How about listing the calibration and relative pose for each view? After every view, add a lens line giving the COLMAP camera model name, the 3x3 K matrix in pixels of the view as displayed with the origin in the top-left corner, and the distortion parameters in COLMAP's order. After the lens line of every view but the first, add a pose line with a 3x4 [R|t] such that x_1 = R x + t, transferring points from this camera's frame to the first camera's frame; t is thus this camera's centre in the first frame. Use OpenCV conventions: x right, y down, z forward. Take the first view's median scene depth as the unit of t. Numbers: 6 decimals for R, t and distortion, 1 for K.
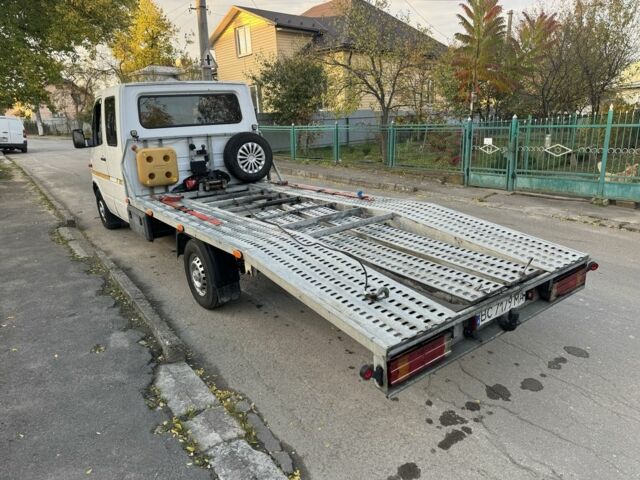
lens RADIAL K [[445.3, 0, 322.3], [0, 445.3, 239.4], [0, 0, 1]] dist [0.063436, -0.085307]
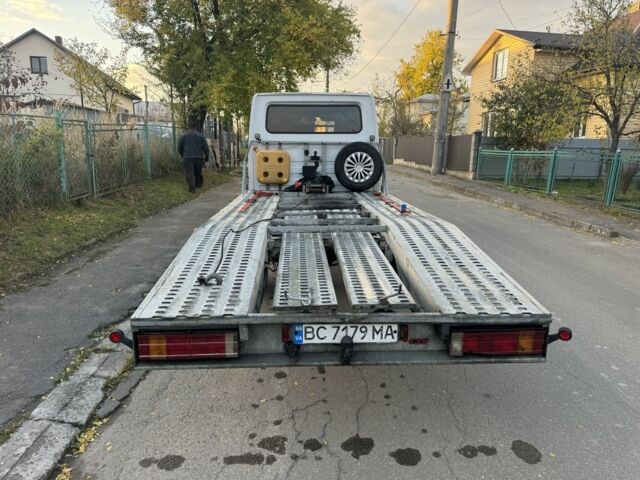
lens RADIAL K [[445.3, 0, 322.3], [0, 445.3, 239.4], [0, 0, 1]] dist [0.063436, -0.085307]
pose [[0.825083, 0.163683, -0.540783, 0.356979], [-0.195583, 0.980686, -0.001573, -0.003873], [0.530081, 0.107066, 0.841160, 0.125667]]
